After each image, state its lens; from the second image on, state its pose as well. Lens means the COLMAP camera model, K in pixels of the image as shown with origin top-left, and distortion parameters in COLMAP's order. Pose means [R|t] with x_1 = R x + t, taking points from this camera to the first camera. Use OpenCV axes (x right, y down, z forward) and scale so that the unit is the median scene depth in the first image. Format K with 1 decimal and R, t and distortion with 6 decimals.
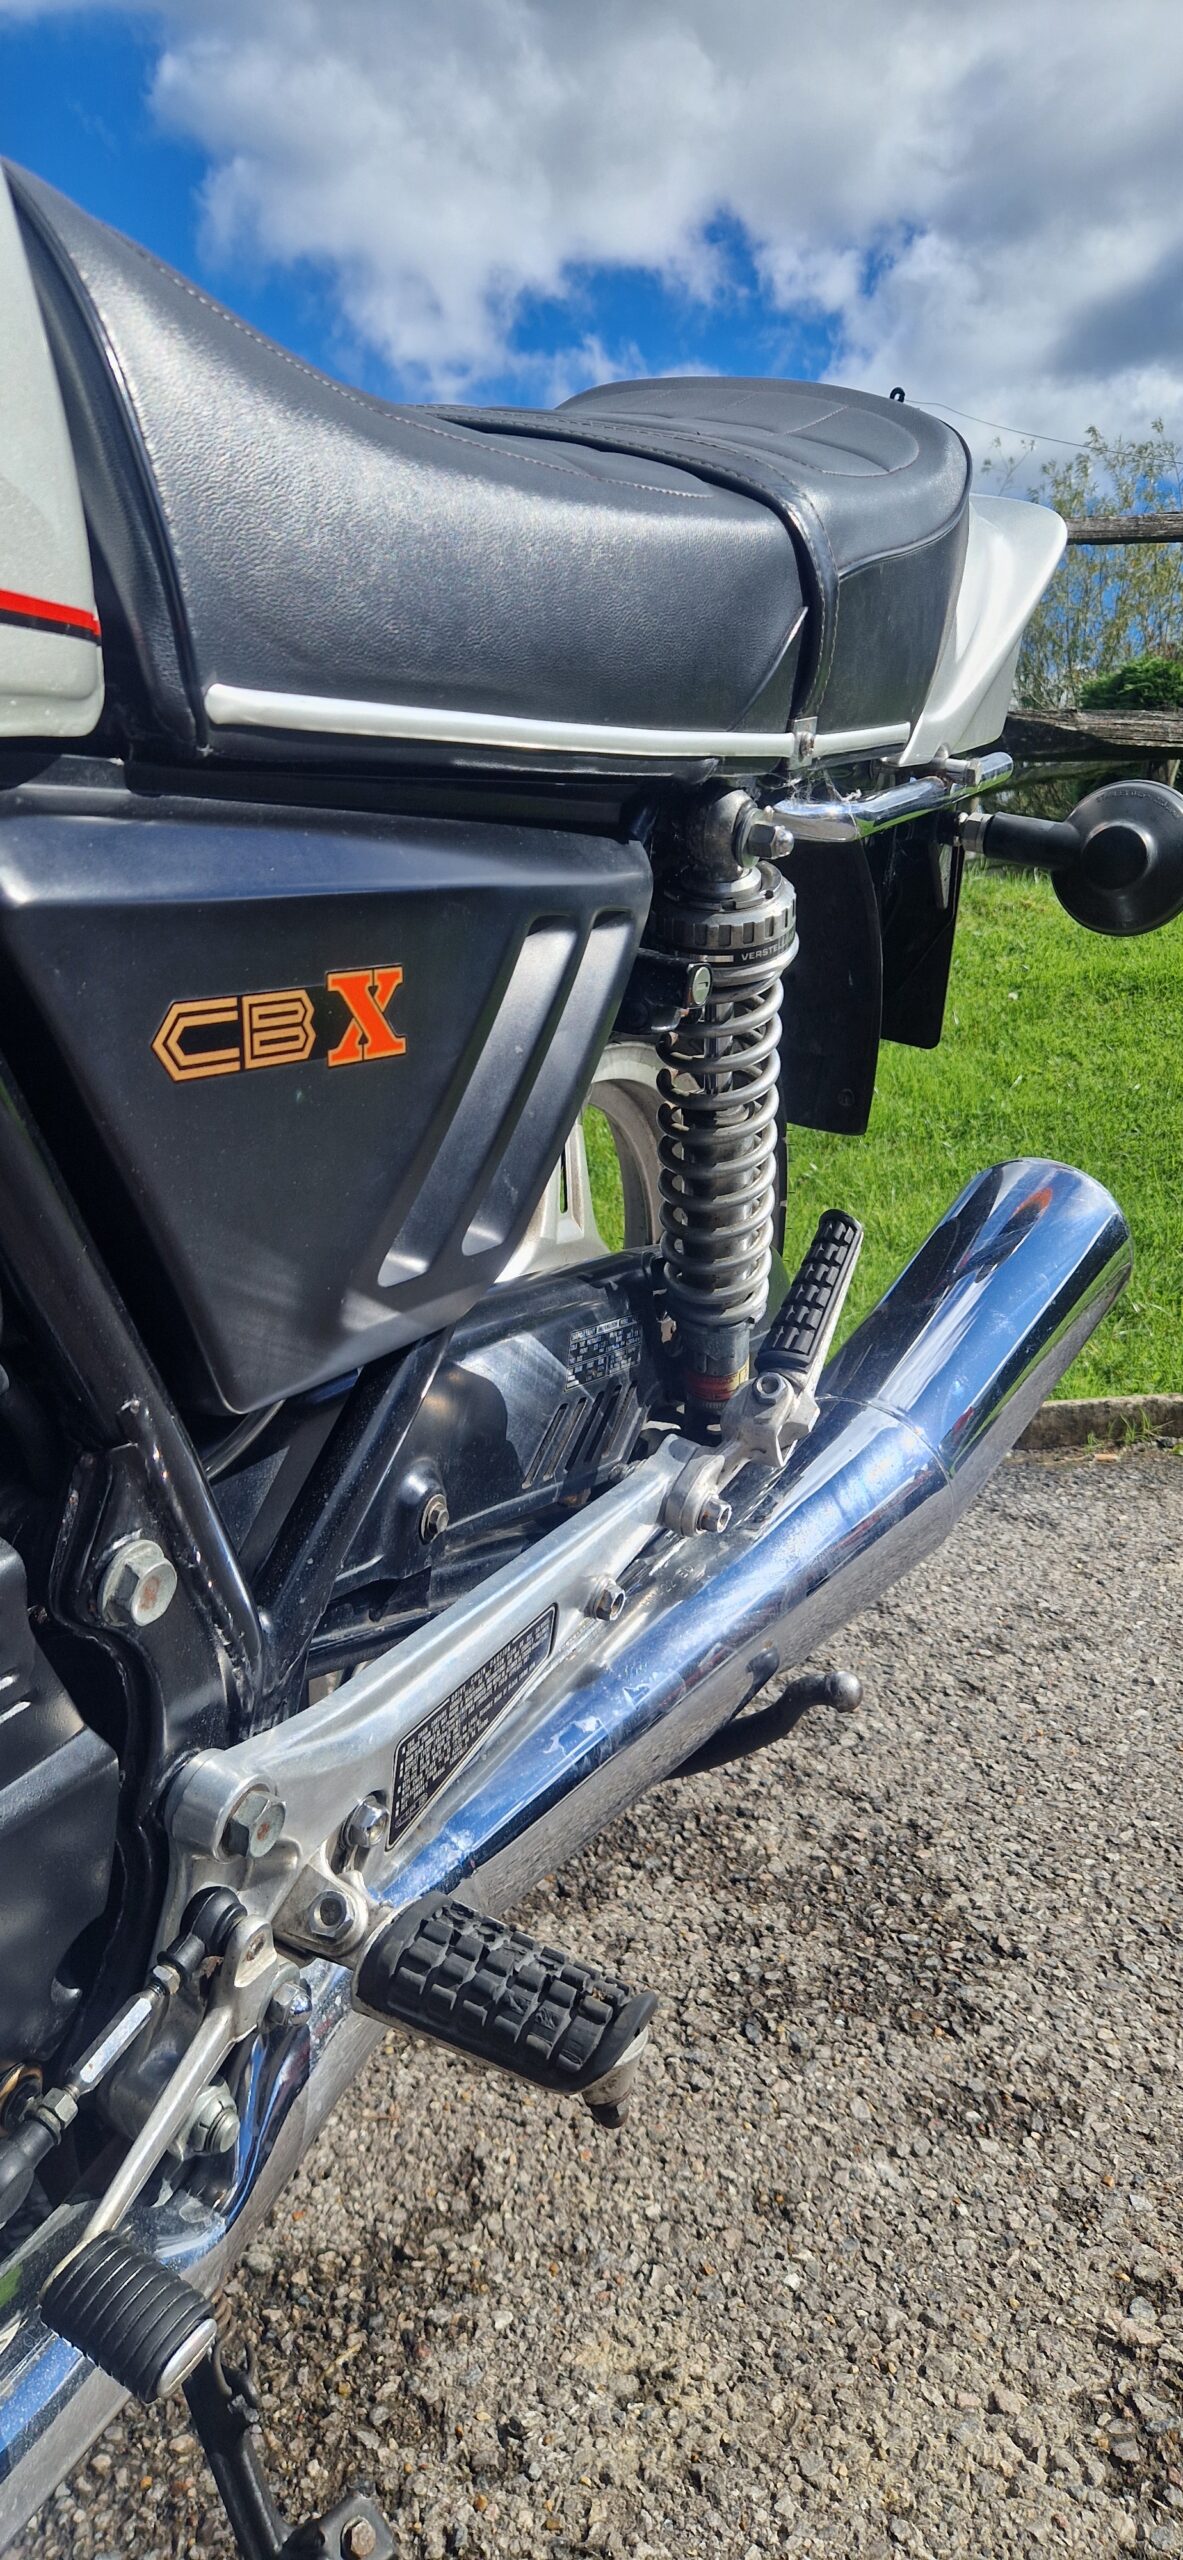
lens RADIAL K [[1723.2, 0, 602.4], [0, 1723.2, 1268.4], [0, 0, 1]] dist [0.072494, -0.073670]
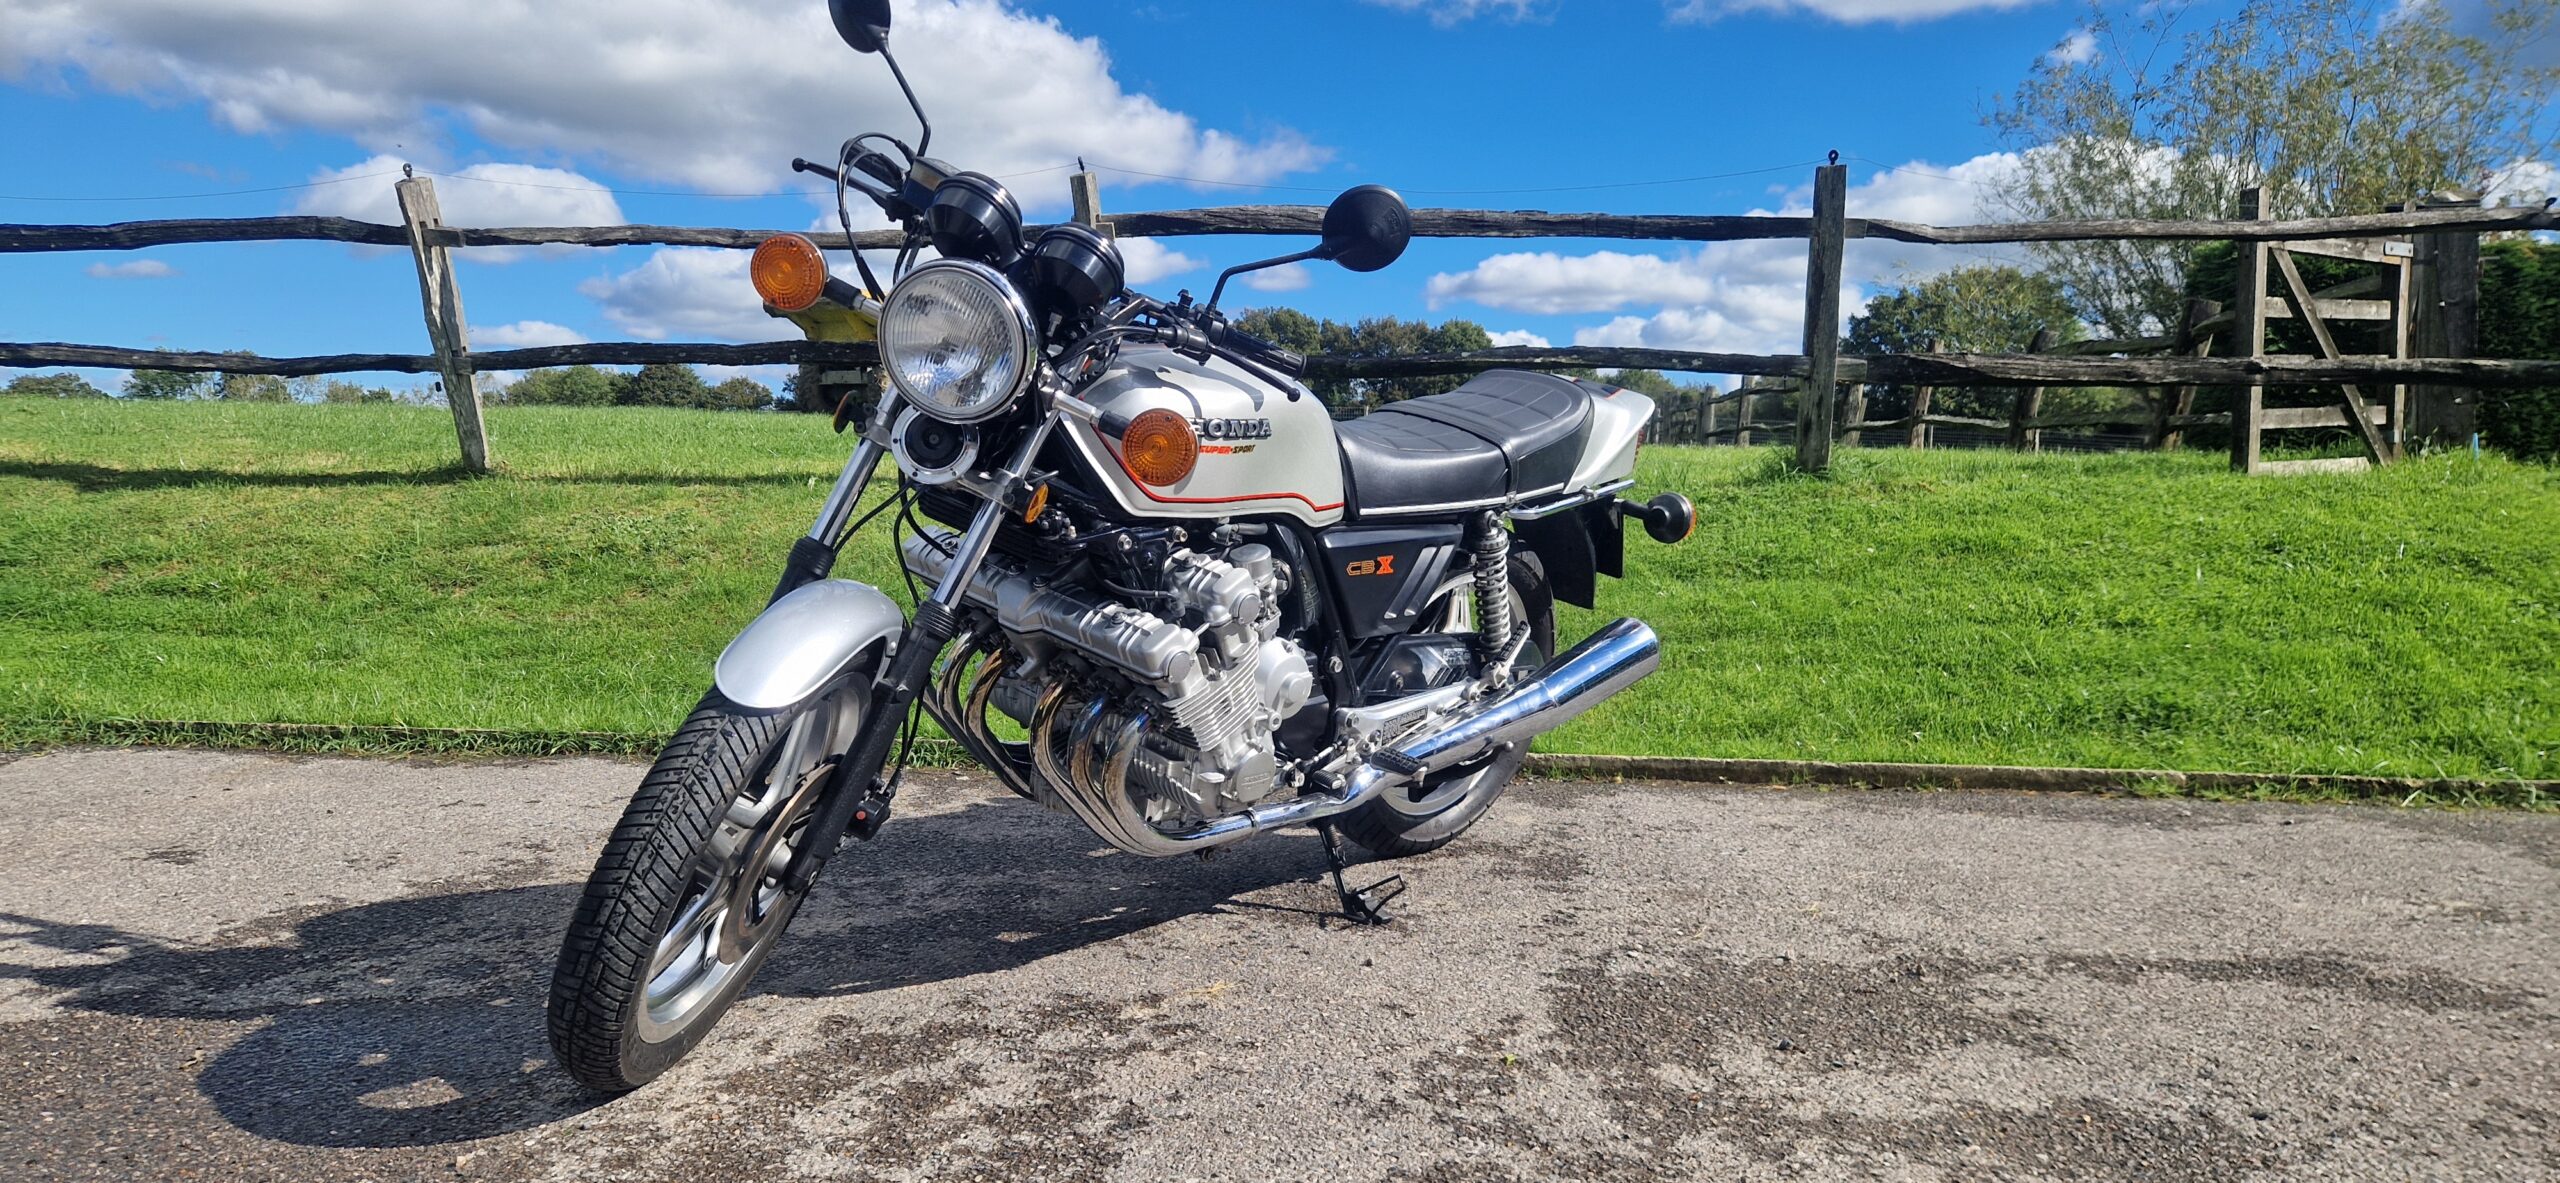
lens RADIAL K [[1723.2, 0, 1231.7], [0, 1723.2, 575.9], [0, 0, 1]] dist [0.072494, -0.073670]
pose [[0.956400, 0.049651, -0.287810, 0.623674], [-0.082443, 0.991264, -0.102952, 0.312729], [0.280184, 0.122191, 0.952138, -2.771294]]
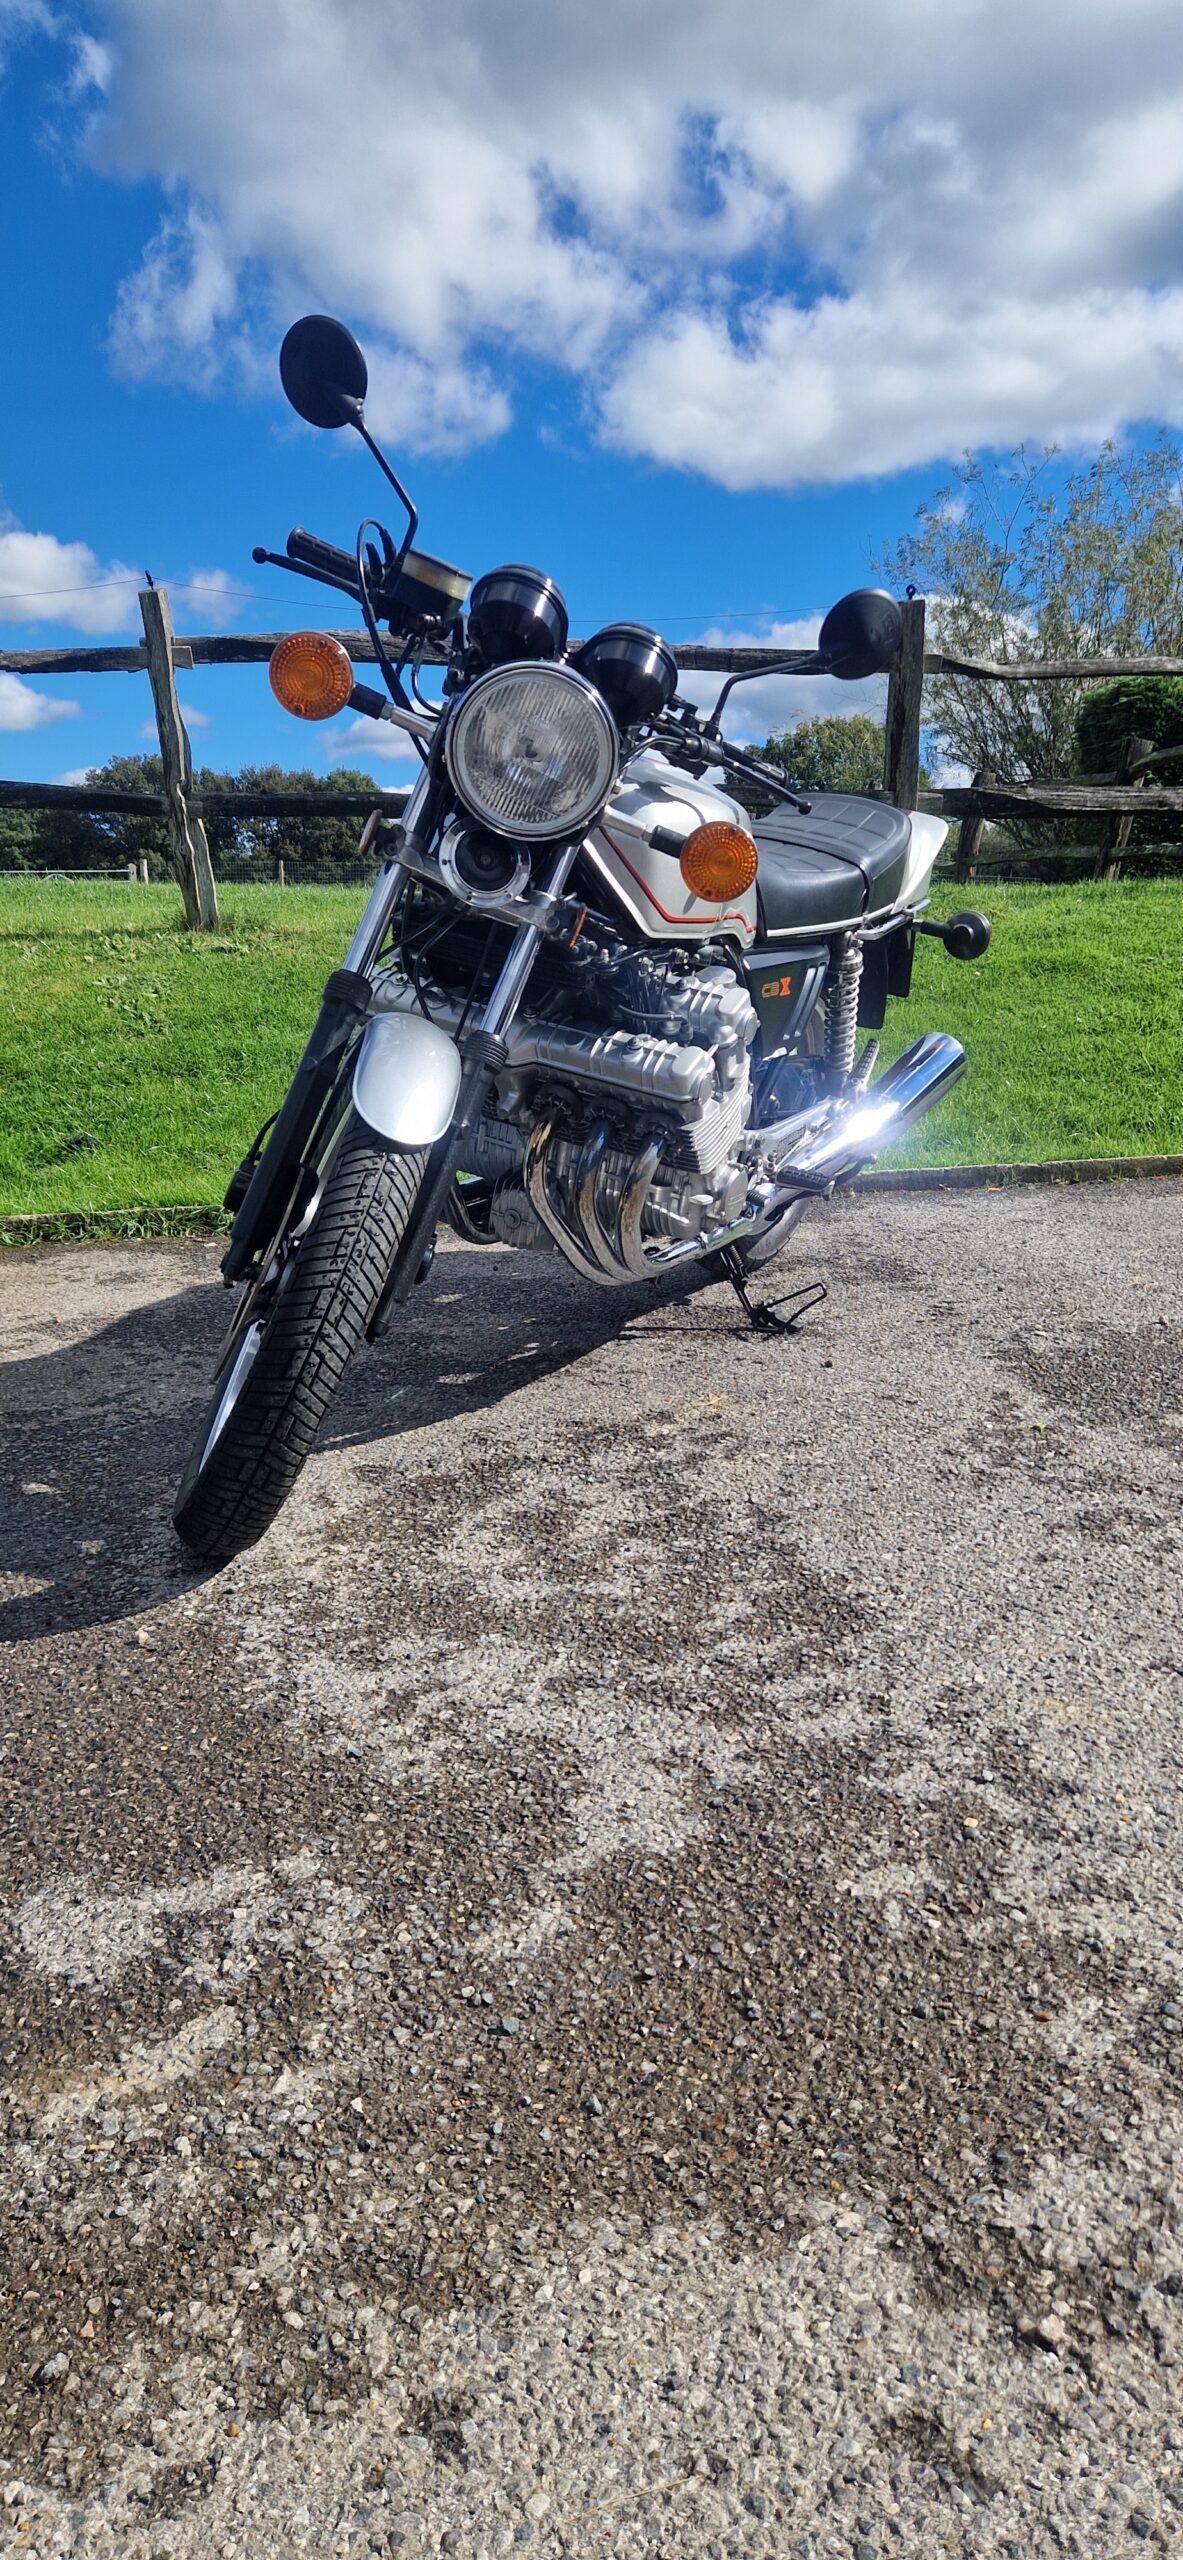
lens RADIAL K [[1723.2, 0, 615.0], [0, 1723.2, 1253.2], [0, 0, 1]] dist [0.072494, -0.073670]
pose [[0.999943, 0.002807, -0.010261, -0.408283], [-0.002712, 0.999953, 0.009260, 0.425392], [0.010287, -0.009232, 0.999904, -2.939601]]
